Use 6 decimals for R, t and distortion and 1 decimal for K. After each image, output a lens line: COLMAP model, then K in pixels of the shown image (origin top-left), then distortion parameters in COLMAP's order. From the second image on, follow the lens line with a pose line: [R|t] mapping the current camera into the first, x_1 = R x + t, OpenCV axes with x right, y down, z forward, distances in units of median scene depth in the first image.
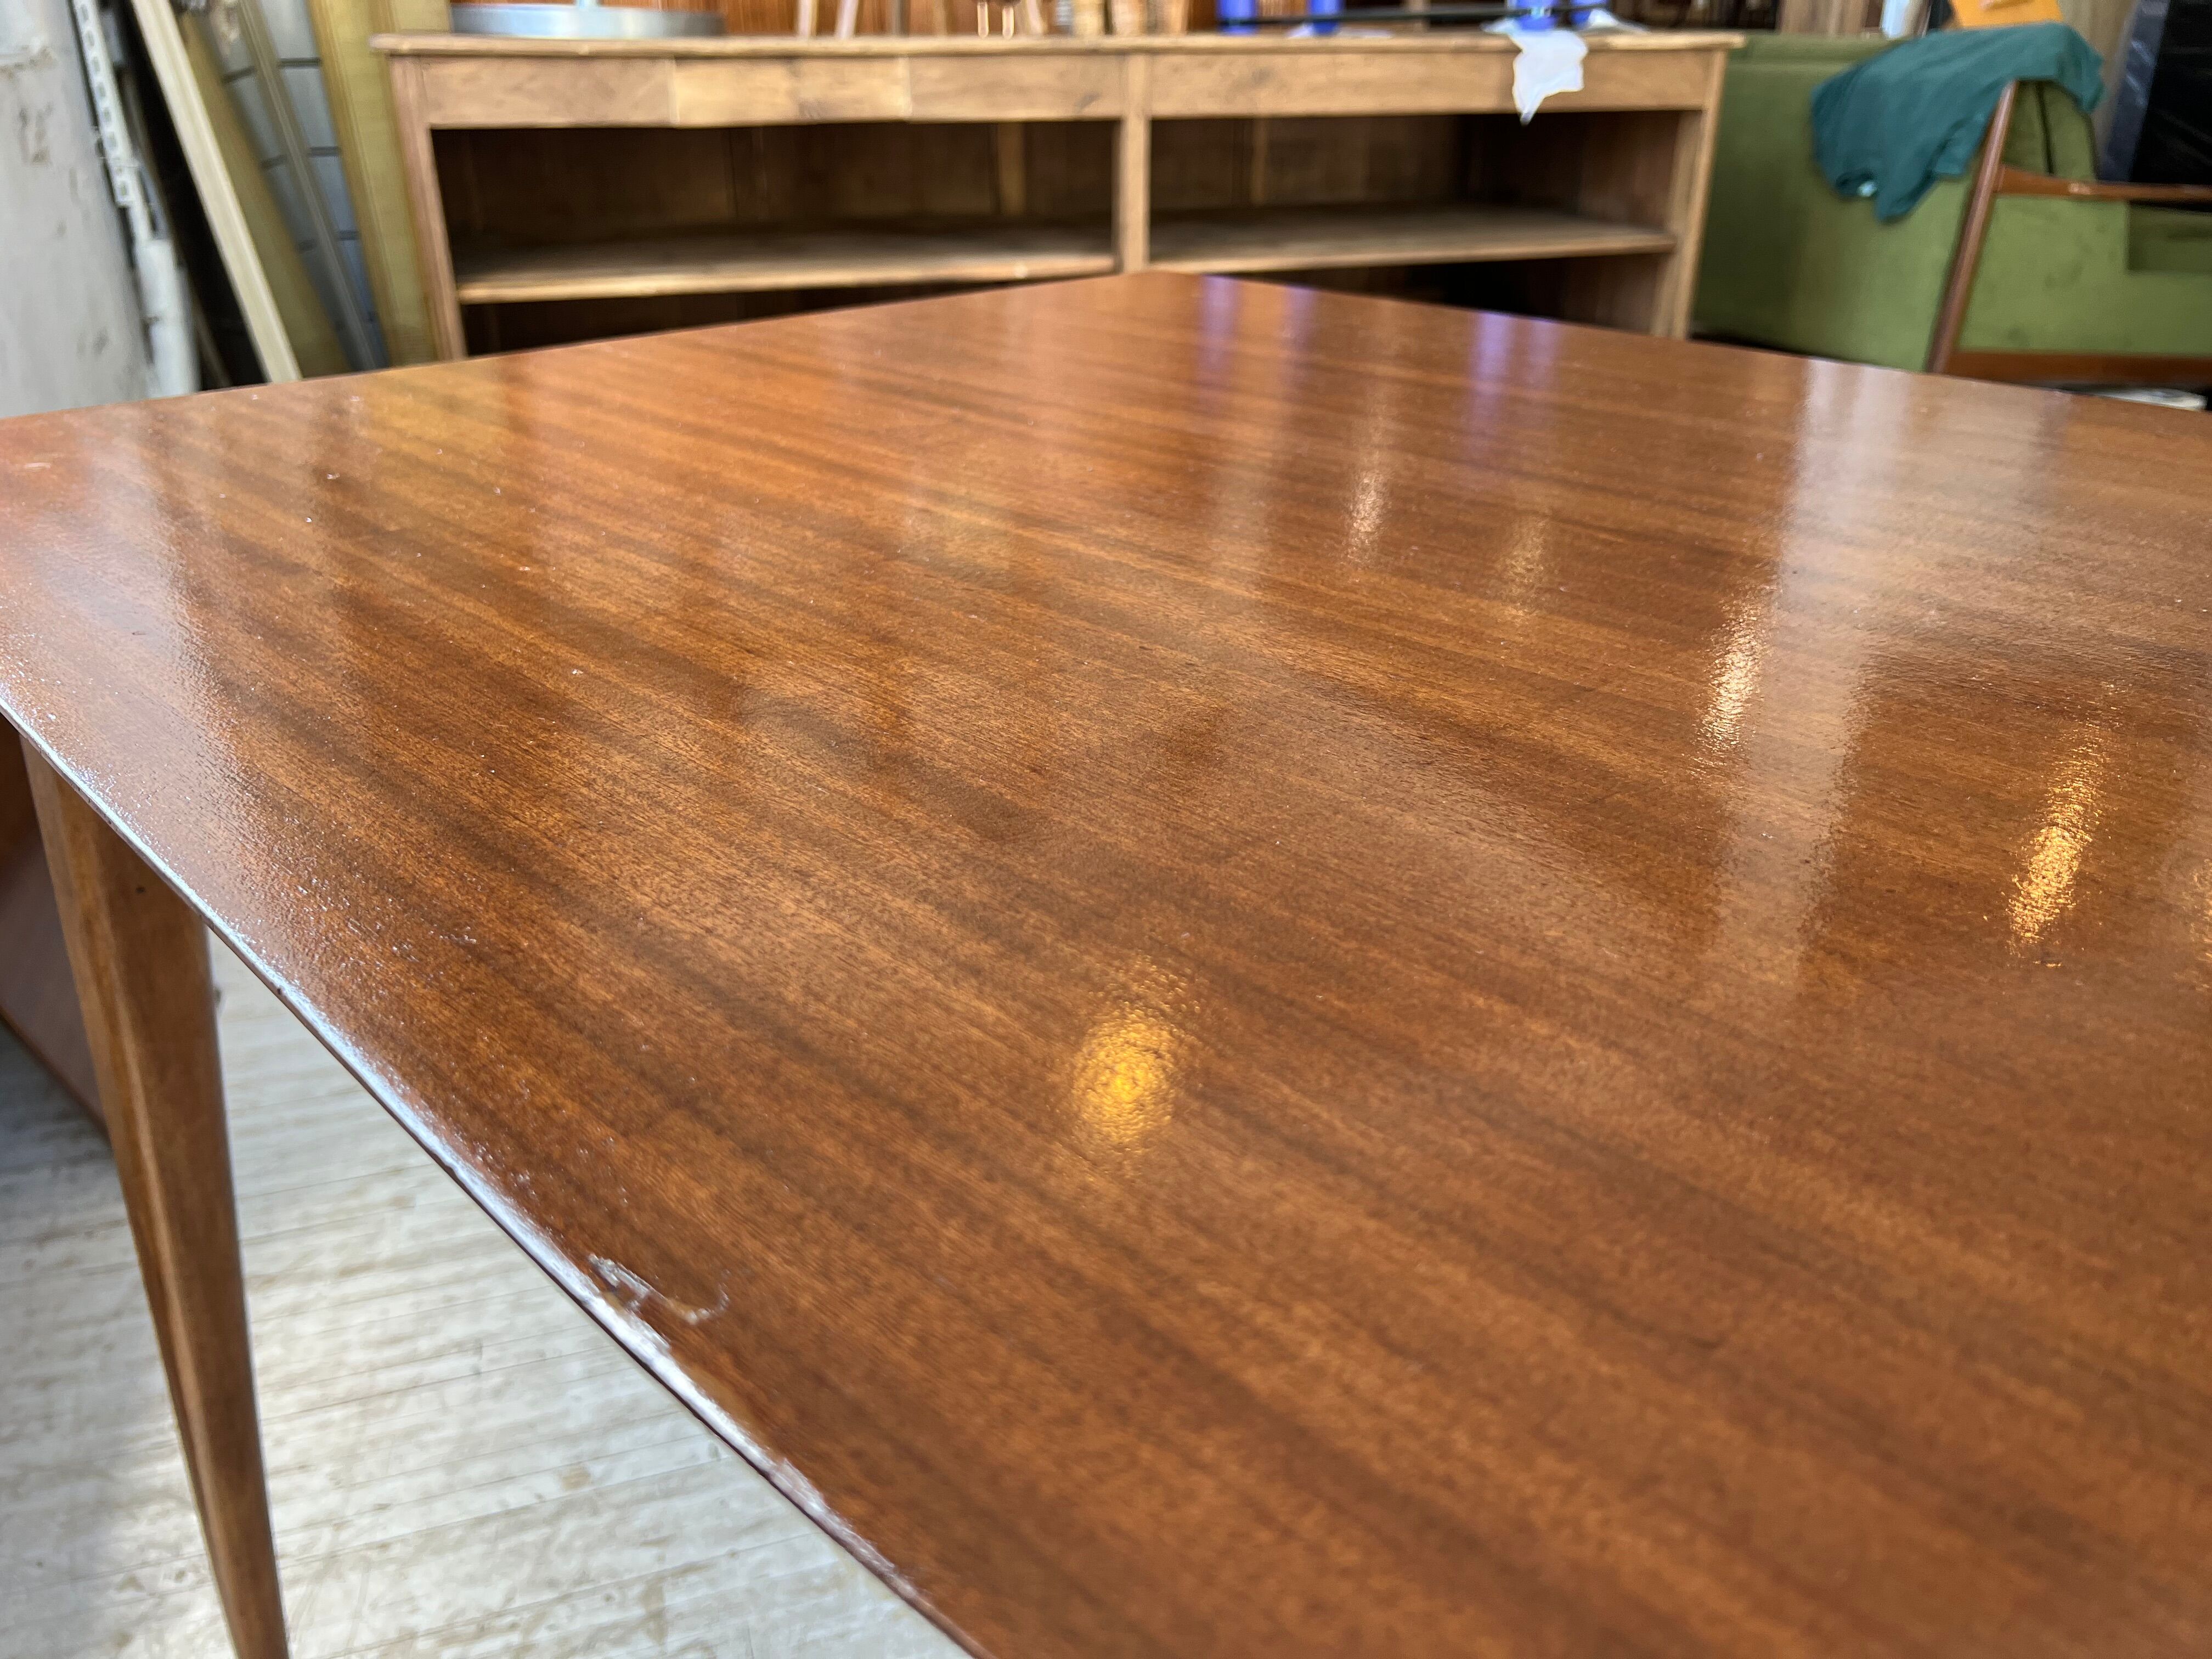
lens RADIAL K [[1685.4, 0, 1026.1], [0, 1685.4, 831.9], [0, 0, 1]] dist [0.041871, -0.063084]
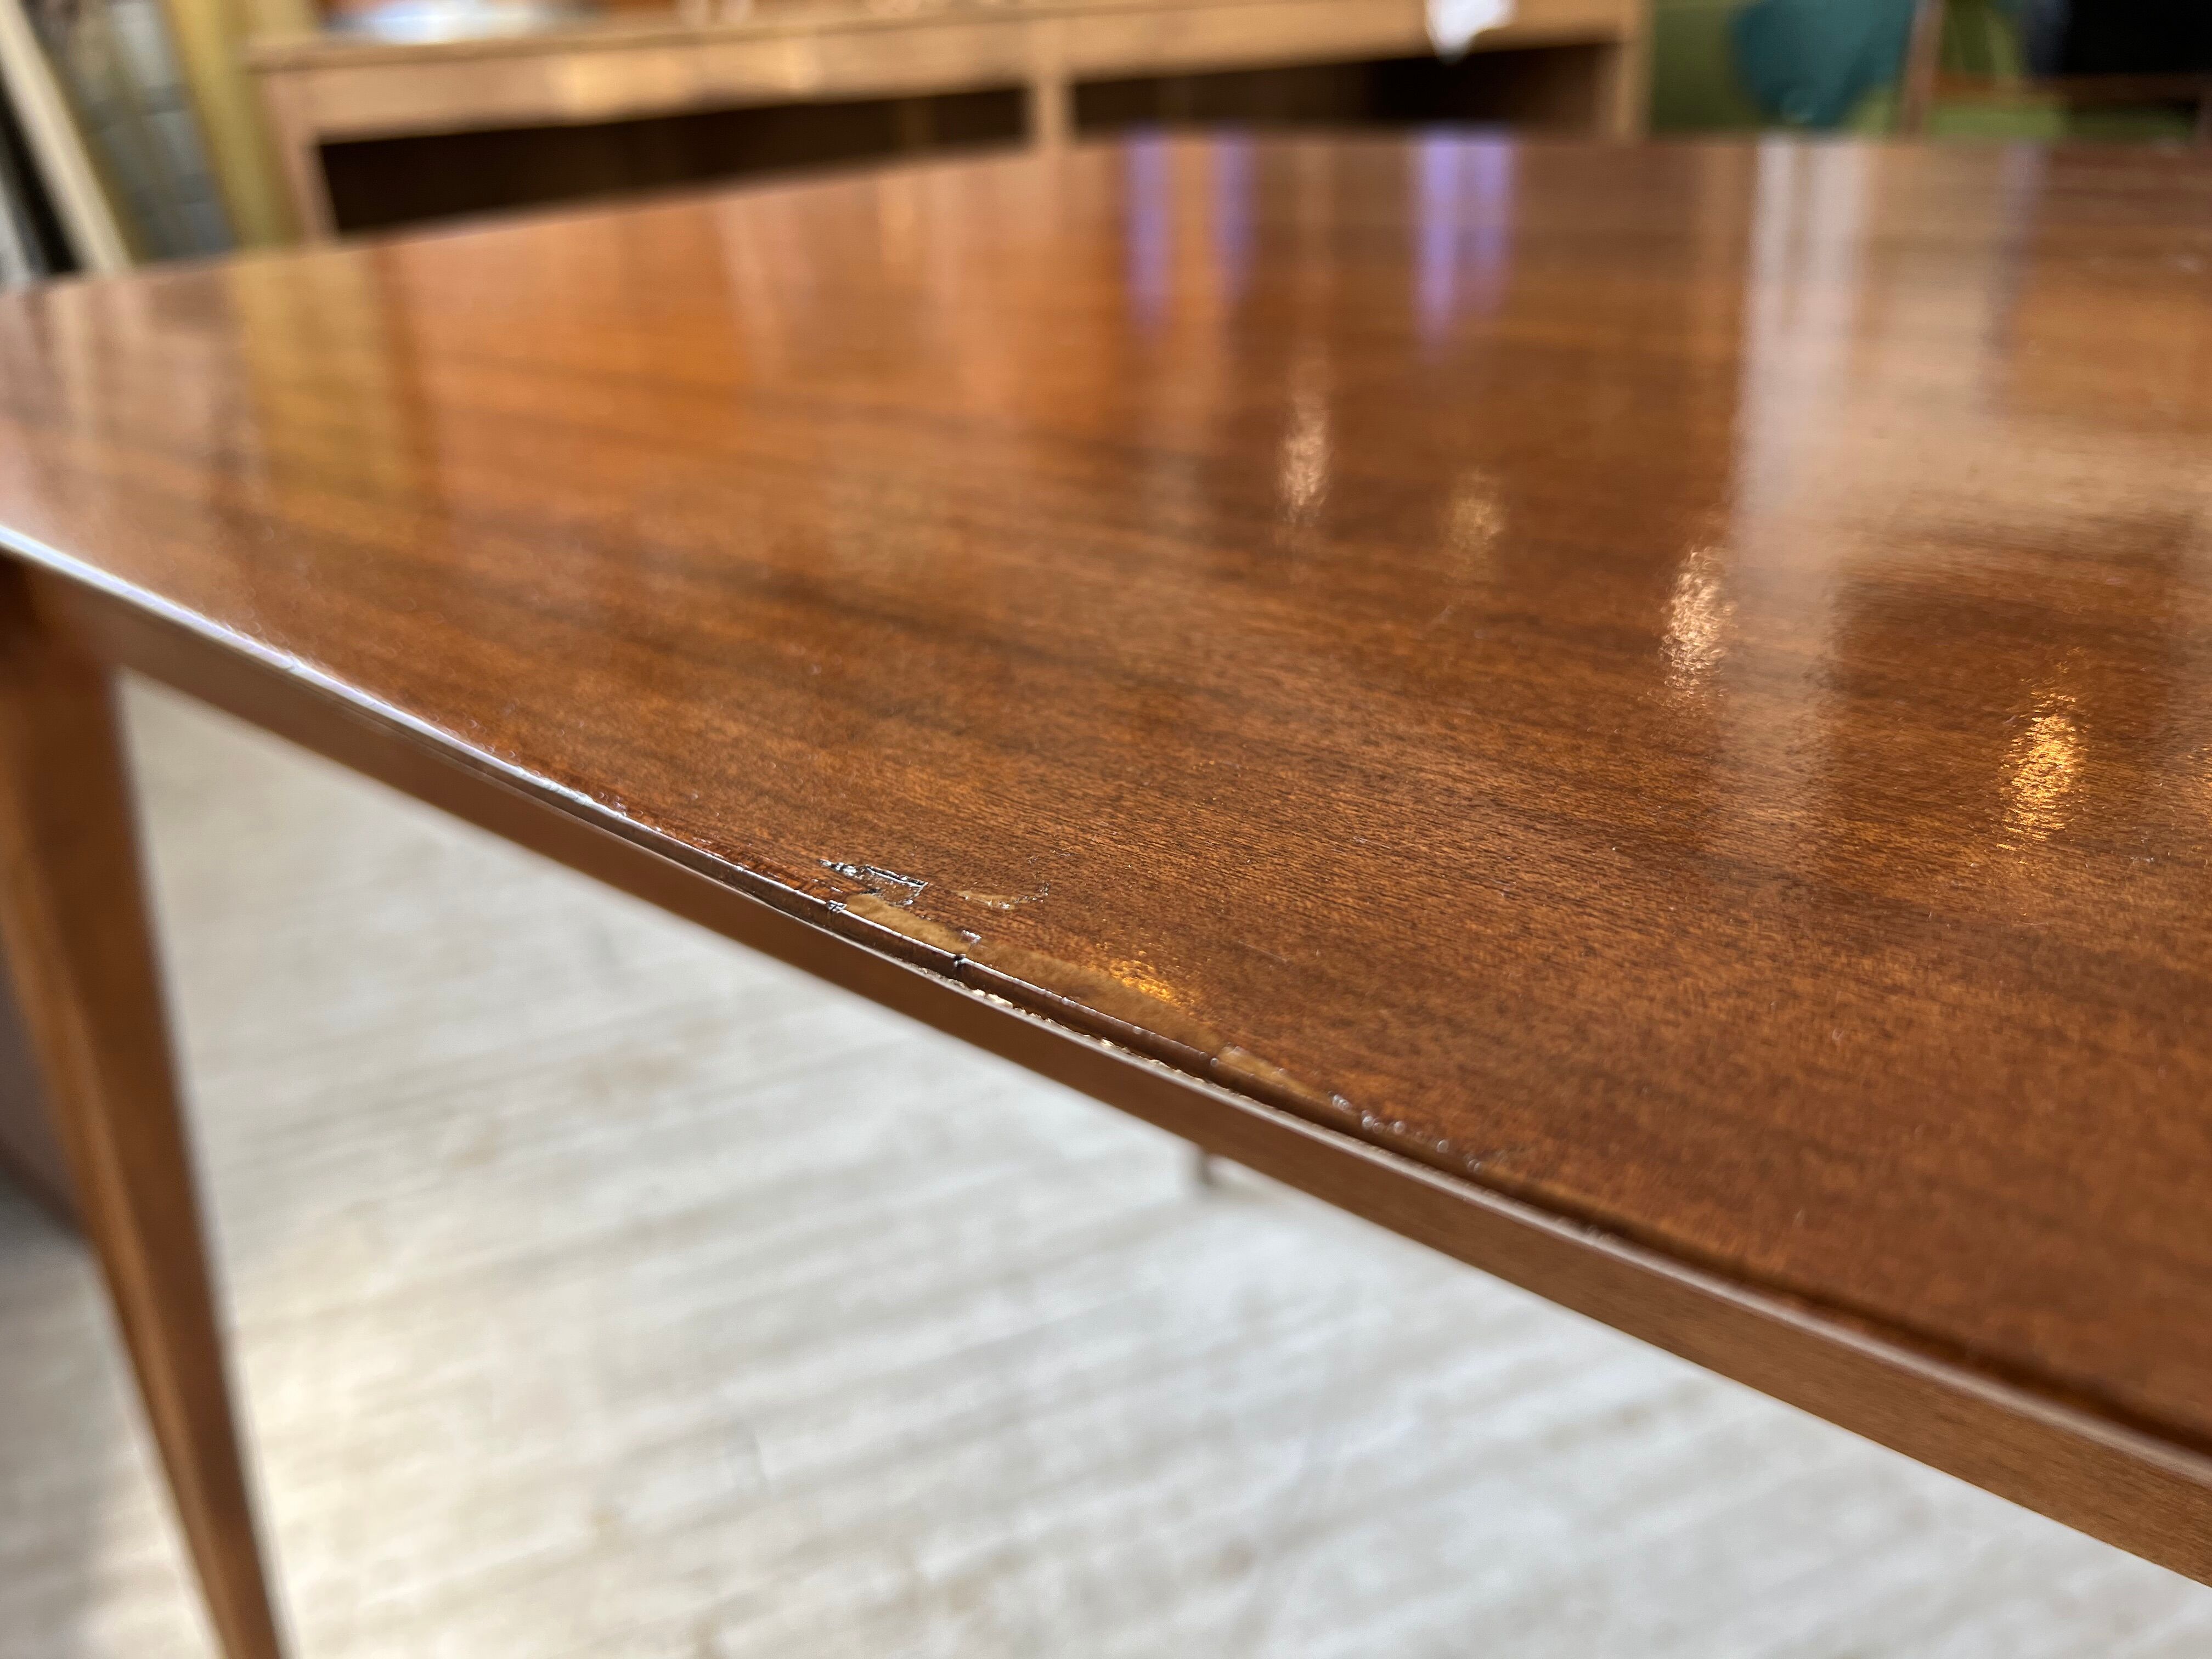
lens RADIAL K [[1685.4, 0, 997.9], [0, 1685.4, 869.7], [0, 0, 1]] dist [0.041871, -0.063084]
pose [[0.996459, -0.079900, 0.026178, -0.172214], [0.080072, 0.996773, -0.005590, 0.219899], [-0.025647, 0.007666, 0.999642, 0.277645]]
